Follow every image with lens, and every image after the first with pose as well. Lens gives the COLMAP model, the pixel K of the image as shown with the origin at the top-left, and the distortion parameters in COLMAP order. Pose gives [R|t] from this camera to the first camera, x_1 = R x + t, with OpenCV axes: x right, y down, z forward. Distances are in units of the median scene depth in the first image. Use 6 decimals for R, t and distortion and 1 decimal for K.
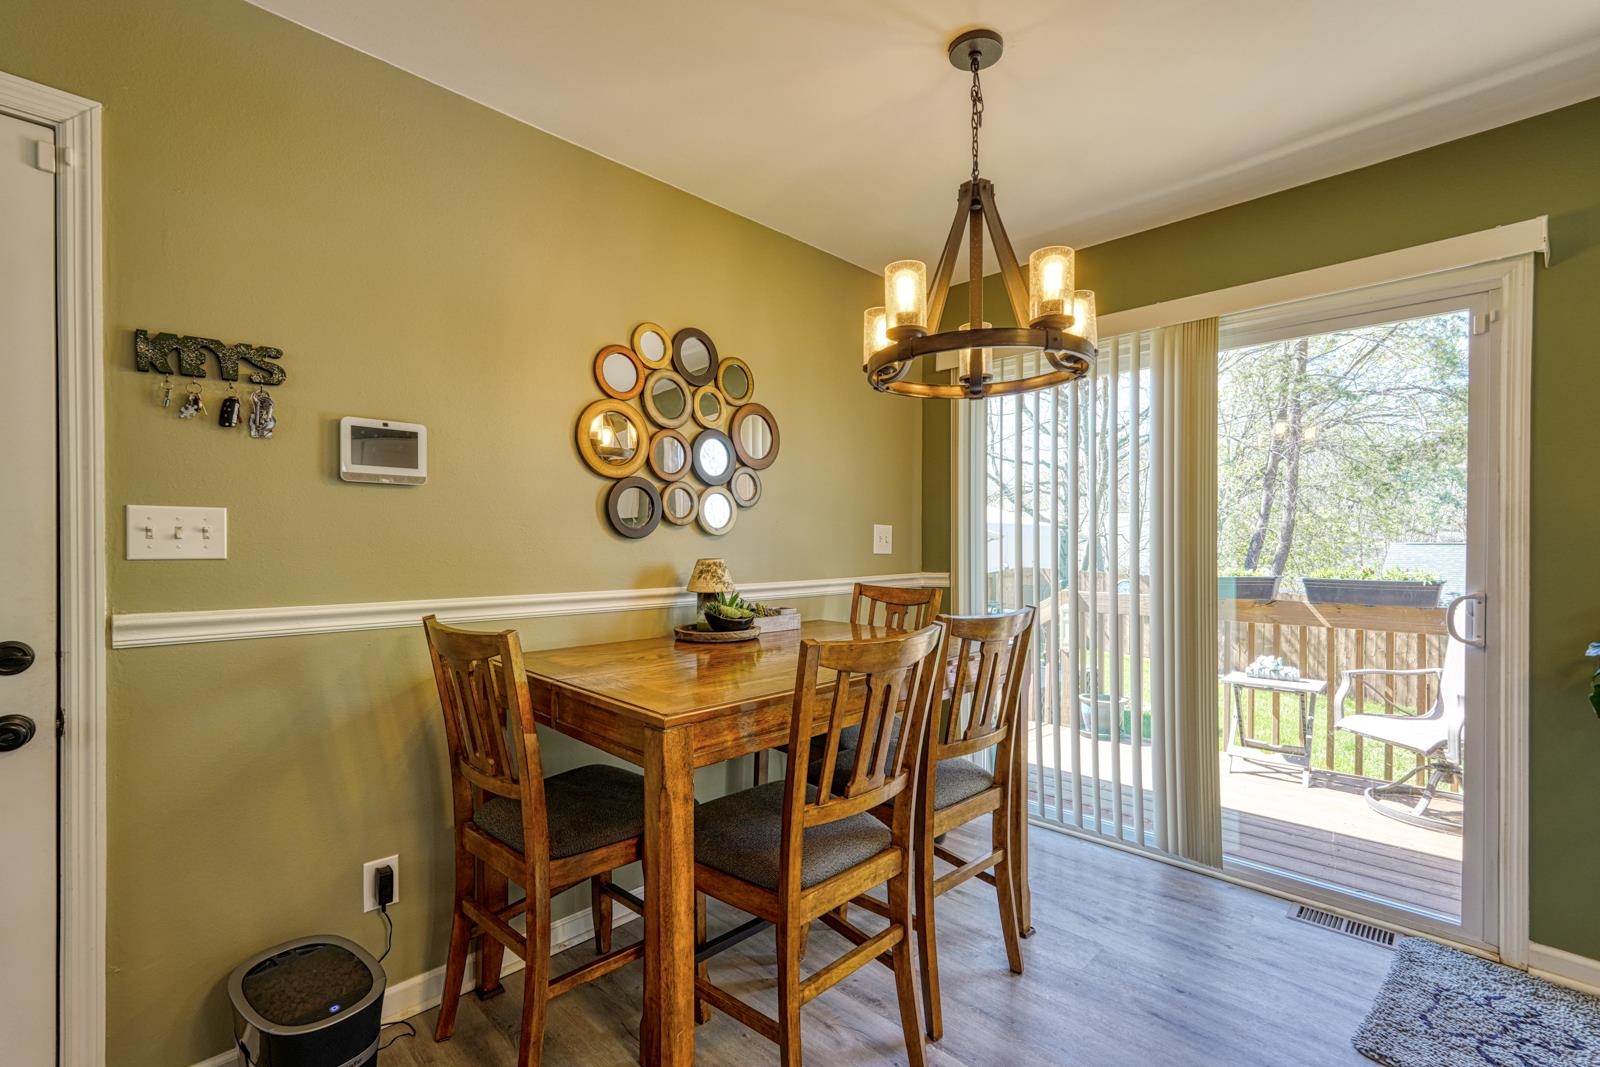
lens RADIAL K [[707.6, 0, 800.6], [0, 707.6, 541.0], [0, 0, 1]] dist [-0.013979, 0.006427]
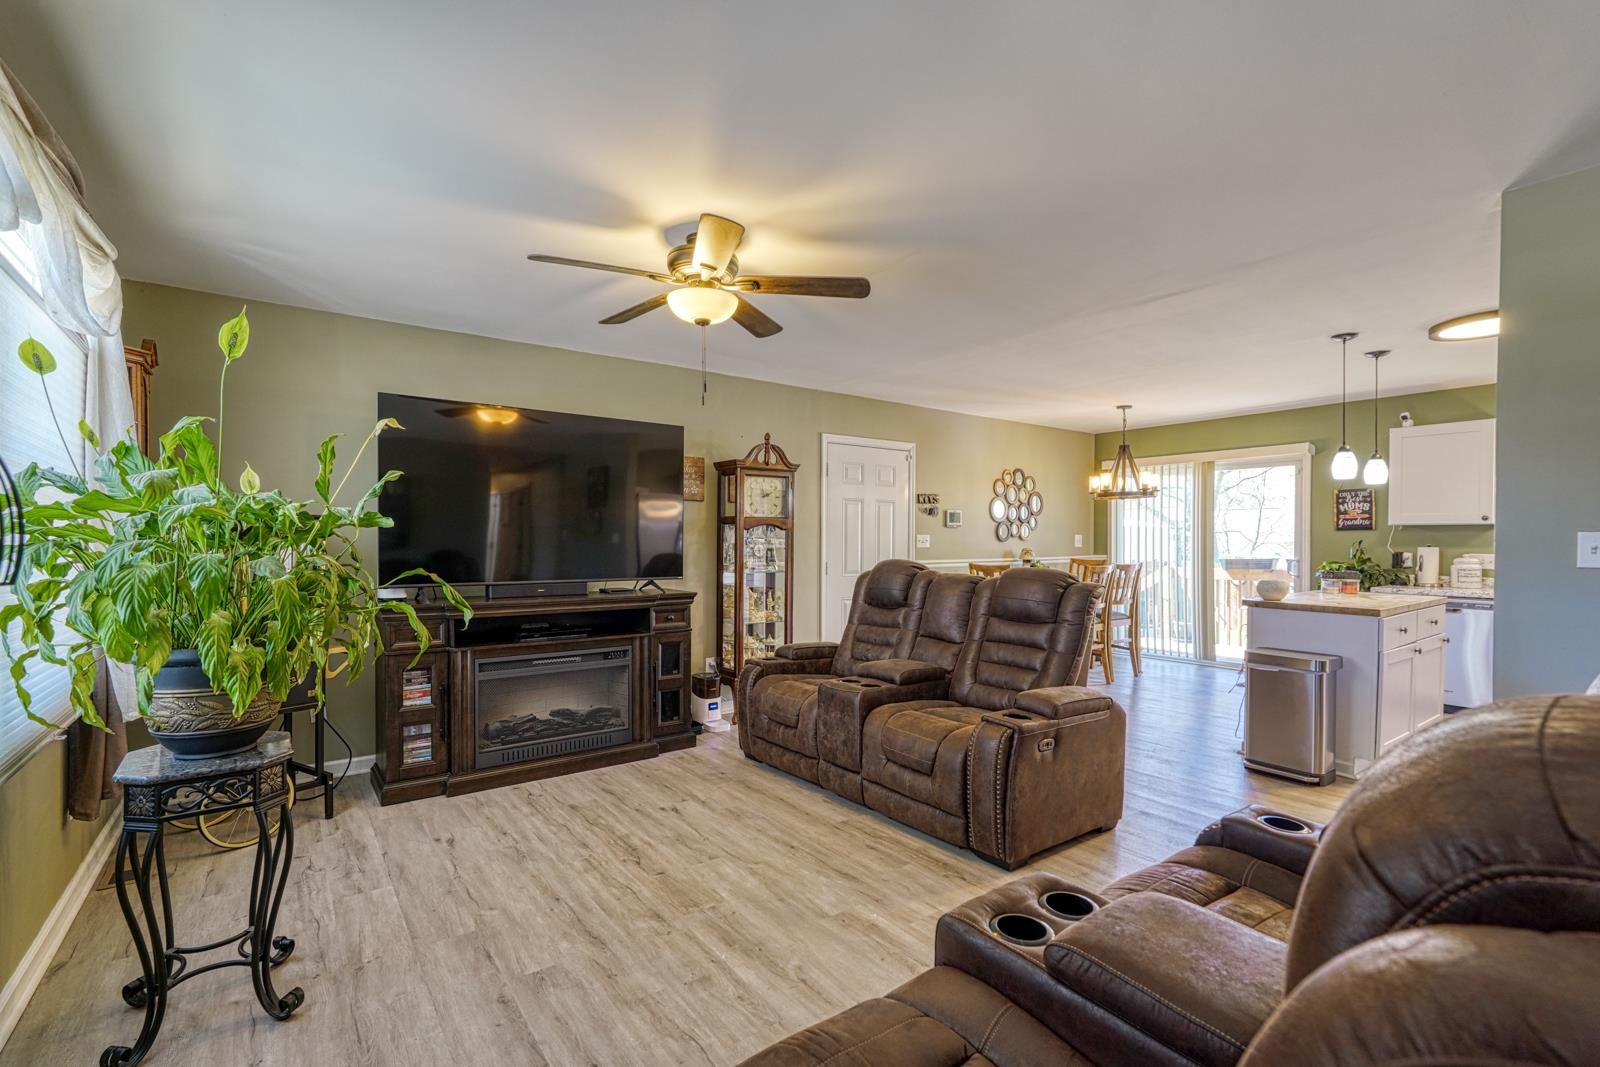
lens RADIAL K [[707.6, 0, 796.9], [0, 707.6, 543.6], [0, 0, 1]] dist [-0.013979, 0.006427]
pose [[0.987373, -0.000968, -0.158409, -0.620056], [0.002584, 0.999947, 0.009998, -0.026897], [0.158391, -0.010281, 0.987323, -2.106836]]
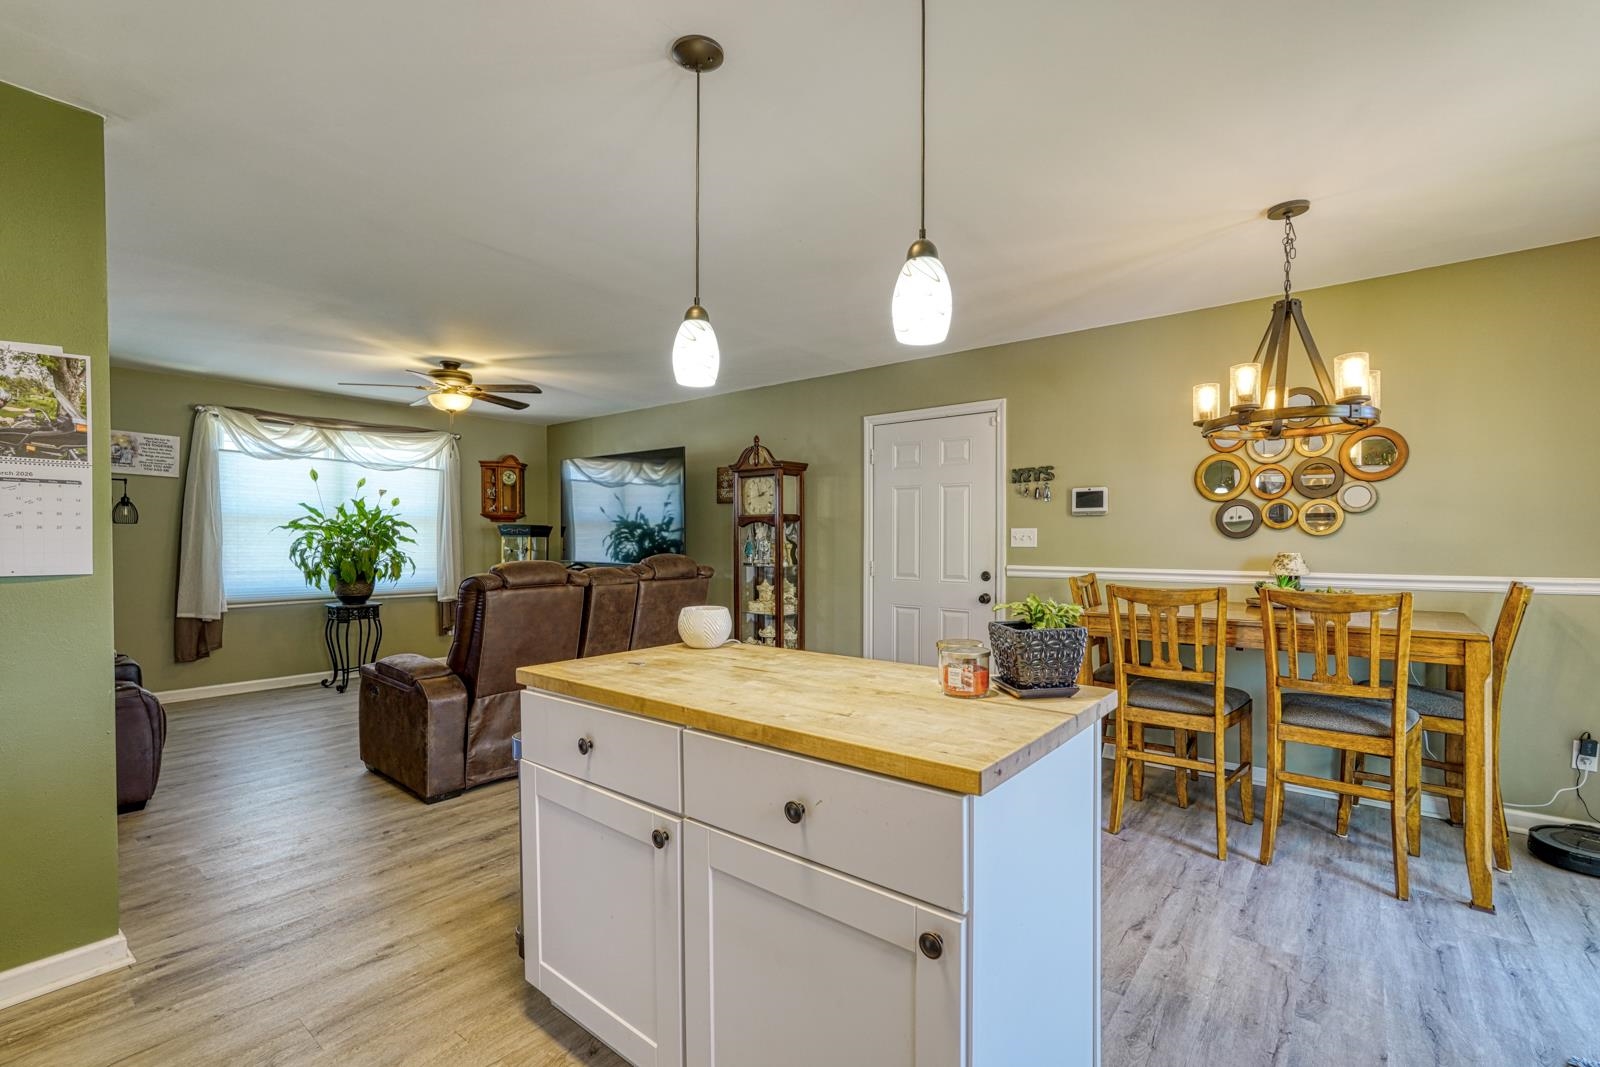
lens RADIAL K [[707.6, 0, 792.7], [0, 707.6, 546.2], [0, 0, 1]] dist [-0.013979, 0.006427]
pose [[0.090437, 0.005486, -0.995887, 1.209371], [0.002611, 0.999980, 0.005746, 0.001869], [0.995899, -0.003120, 0.090421, -0.122202]]
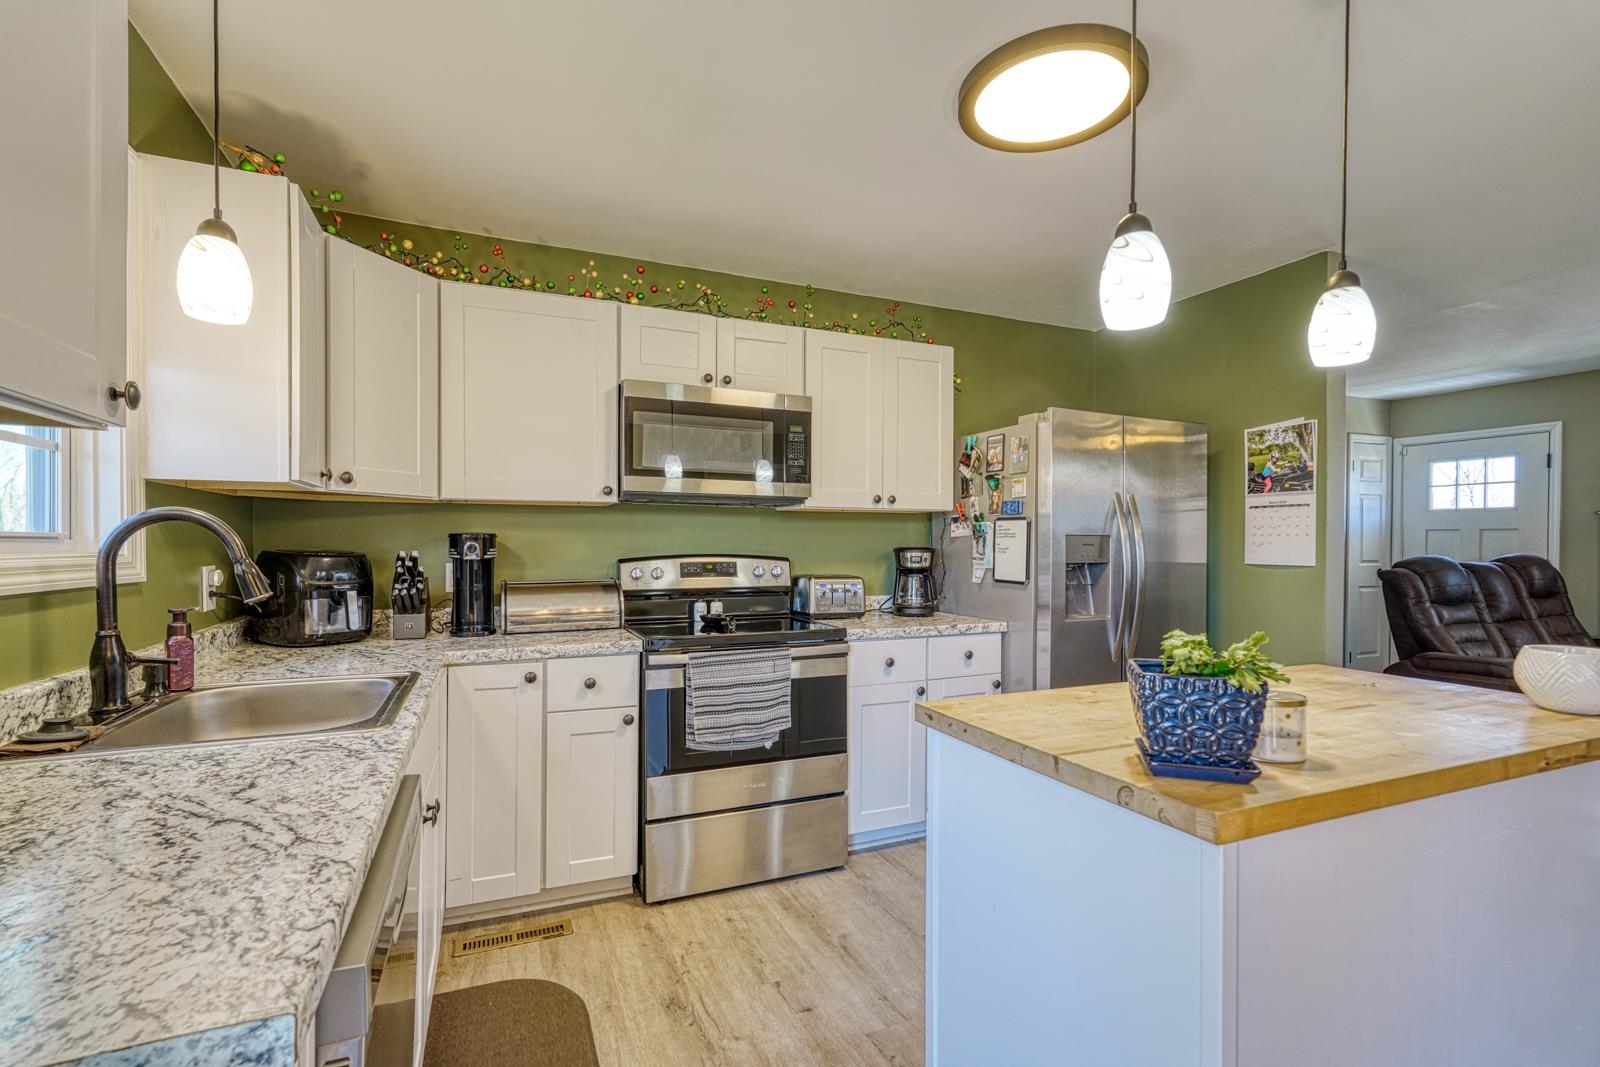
lens RADIAL K [[707.6, 0, 797.9], [0, 707.6, 548.6], [0, 0, 1]] dist [-0.013979, 0.006427]
pose [[-0.923960, -0.008698, 0.382390, 0.659375], [-0.005411, 0.999939, 0.009670, -0.000222], [-0.382451, 0.006866, -0.923950, 0.624632]]
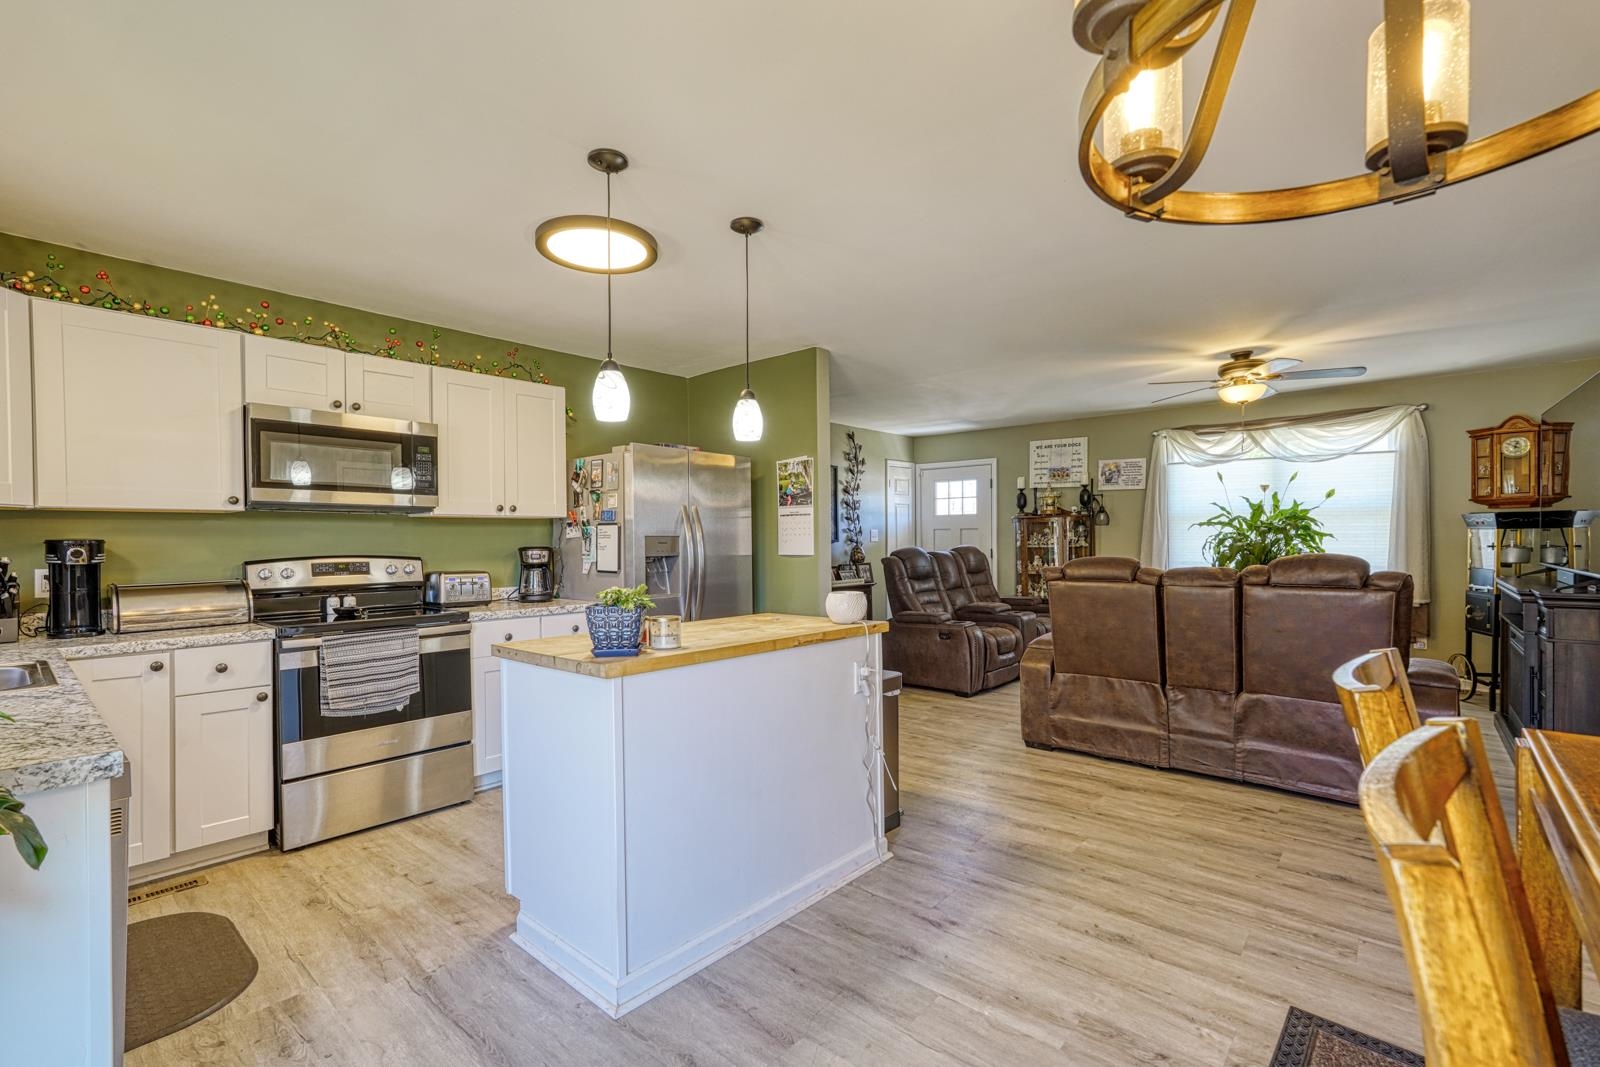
lens RADIAL K [[707.6, 0, 797.2], [0, 707.6, 548.9], [0, 0, 1]] dist [-0.013979, 0.006427]
pose [[-0.998681, 0.007667, -0.050765, 0.426615], [0.007117, 0.999914, 0.011021, 0.000087], [0.050845, 0.010645, -0.998650, 1.010454]]
